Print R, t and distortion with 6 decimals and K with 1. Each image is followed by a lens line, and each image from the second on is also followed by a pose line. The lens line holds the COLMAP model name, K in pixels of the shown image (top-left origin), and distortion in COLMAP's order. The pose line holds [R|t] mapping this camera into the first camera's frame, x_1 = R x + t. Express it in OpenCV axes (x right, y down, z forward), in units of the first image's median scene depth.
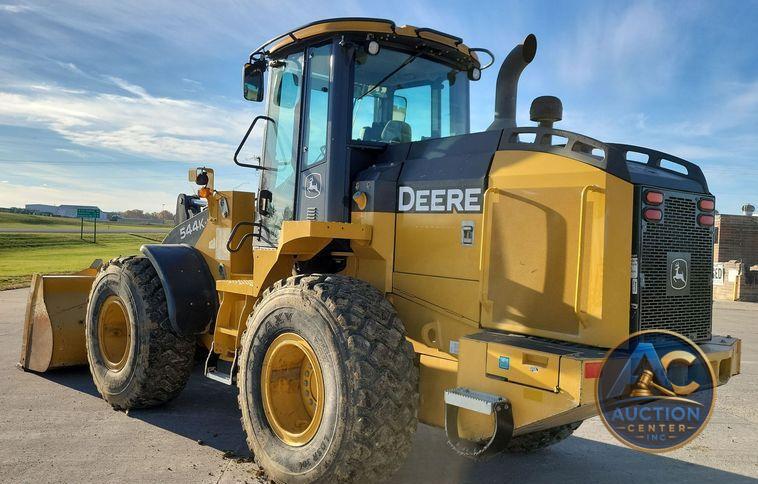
lens RADIAL K [[685.7, 0, 379.0], [0, 685.7, 242.0], [0, 0, 1]] dist [0.137815, -0.000019]
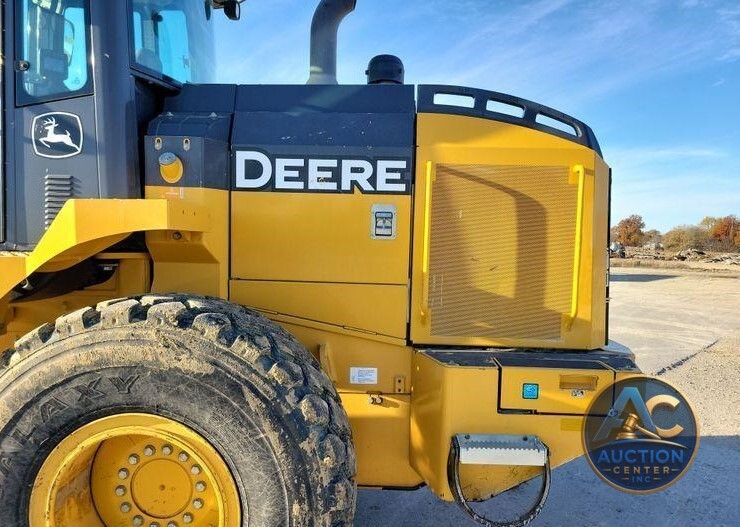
lens RADIAL K [[574.1, 0, 370.0], [0, 574.1, 263.5], [0, 0, 1]] dist [0.068642, -0.000726]
pose [[0.672855, -0.063617, 0.737034, -0.321772], [0.010677, 0.997027, 0.076312, -0.014158], [-0.739697, -0.043477, 0.671534, 0.563285]]
